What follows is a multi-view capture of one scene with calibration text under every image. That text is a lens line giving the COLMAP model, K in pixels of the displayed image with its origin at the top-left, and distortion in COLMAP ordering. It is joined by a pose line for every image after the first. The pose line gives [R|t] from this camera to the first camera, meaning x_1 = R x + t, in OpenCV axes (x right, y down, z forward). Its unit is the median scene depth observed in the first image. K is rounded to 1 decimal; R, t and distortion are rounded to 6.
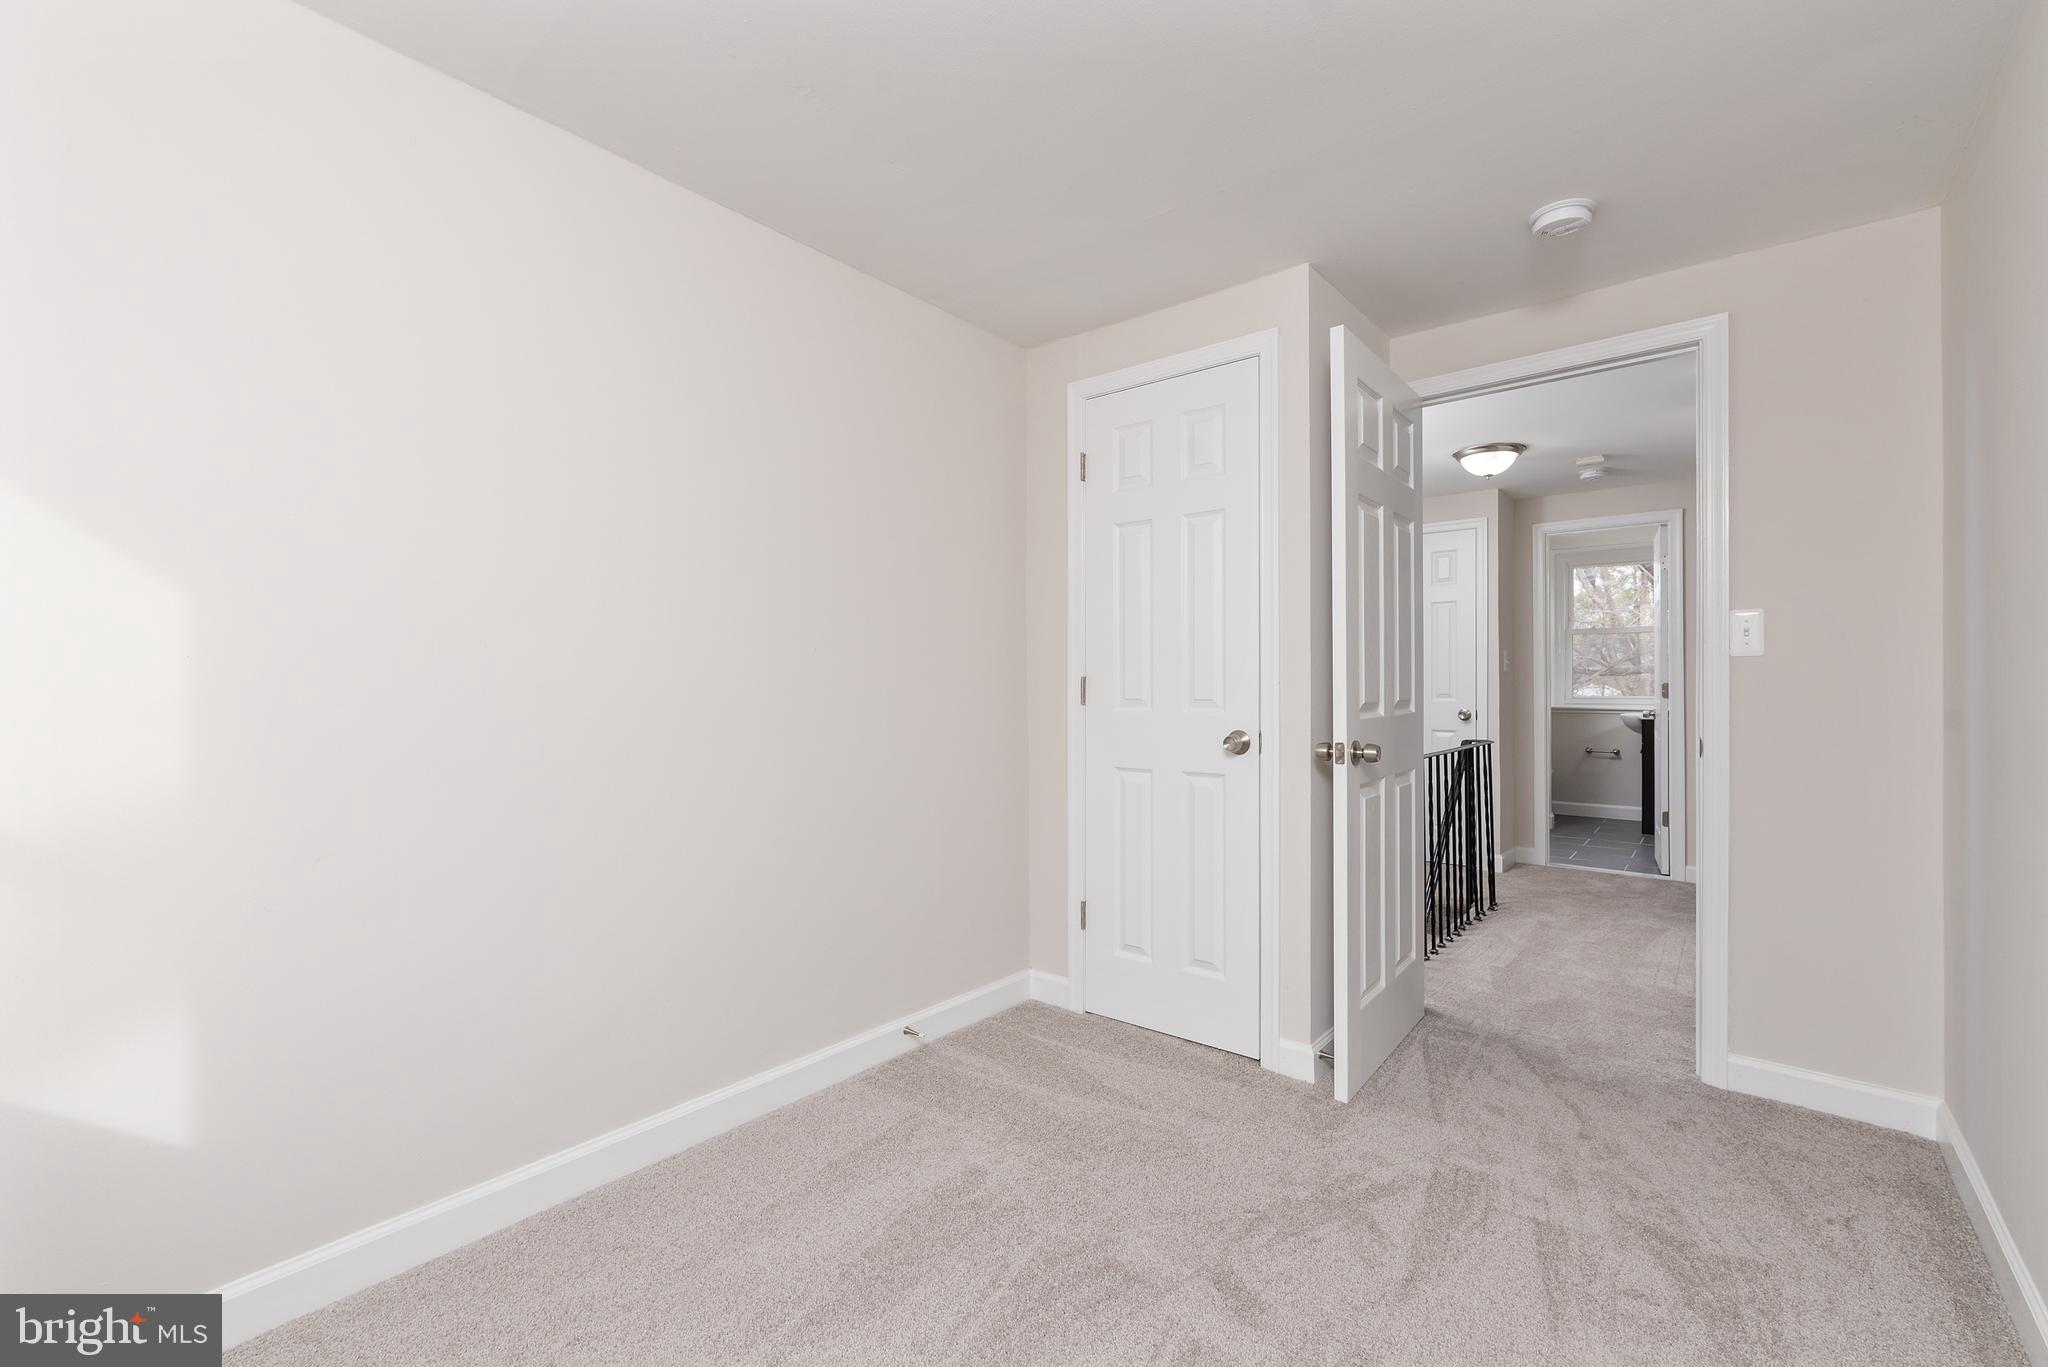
lens RADIAL K [[886.2, 0, 1029.8], [0, 886.2, 673.6], [0, 0, 1]] dist [0.005869, -0.001387]
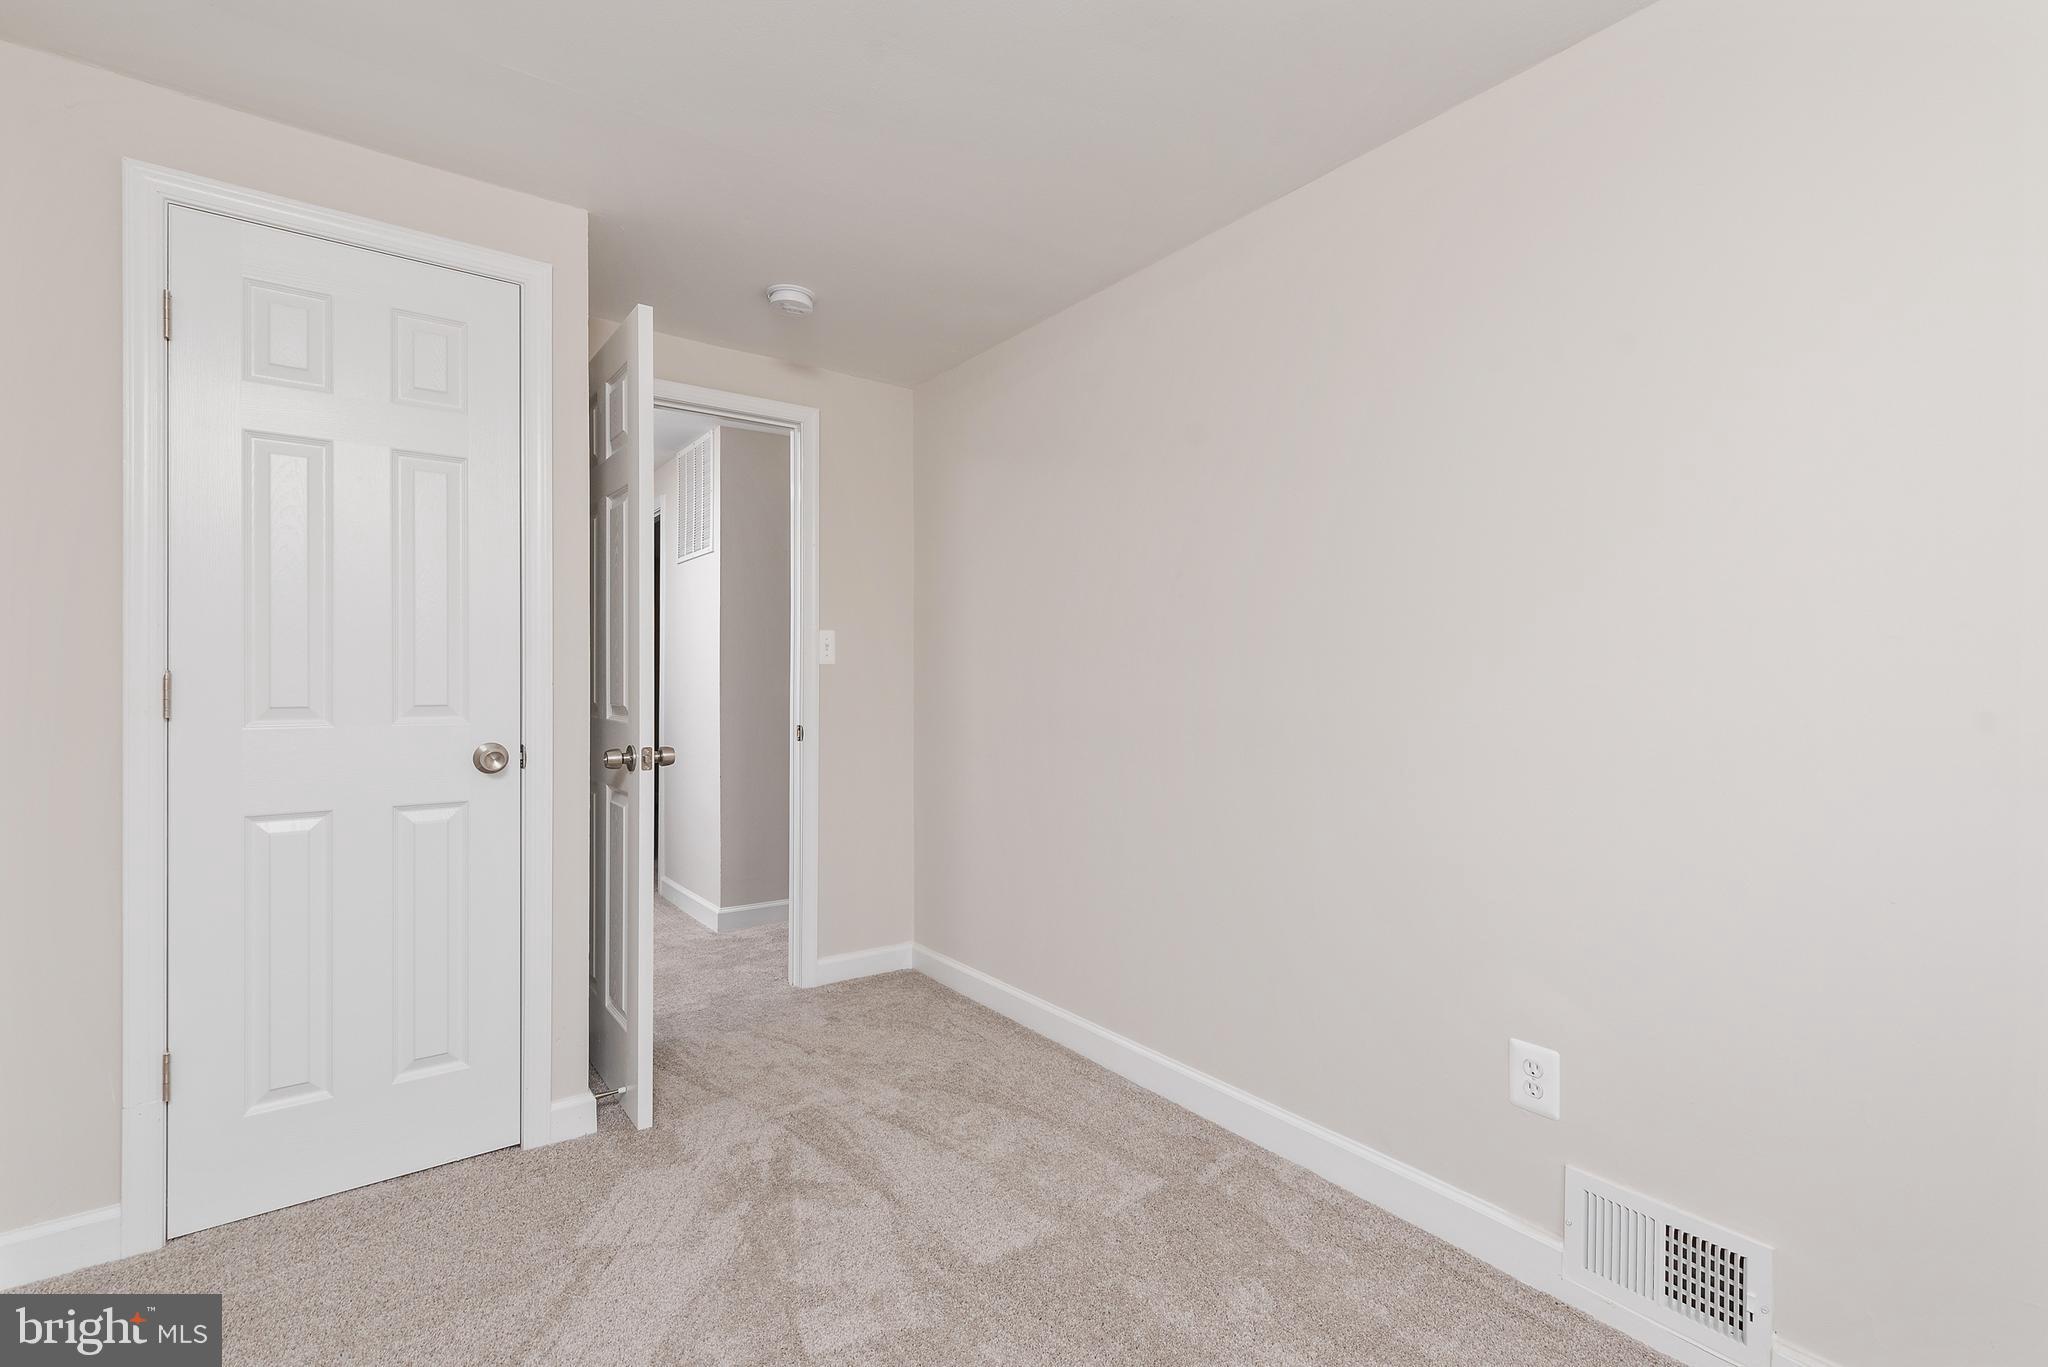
lens RADIAL K [[886.2, 0, 1039.9], [0, 886.2, 668.6], [0, 0, 1]] dist [0.005869, -0.001387]
pose [[0.243318, 0.019343, 0.969754, -0.462381], [-0.009395, 0.999801, -0.017585, 0.007454], [-0.969901, -0.004832, 0.243451, 0.362691]]
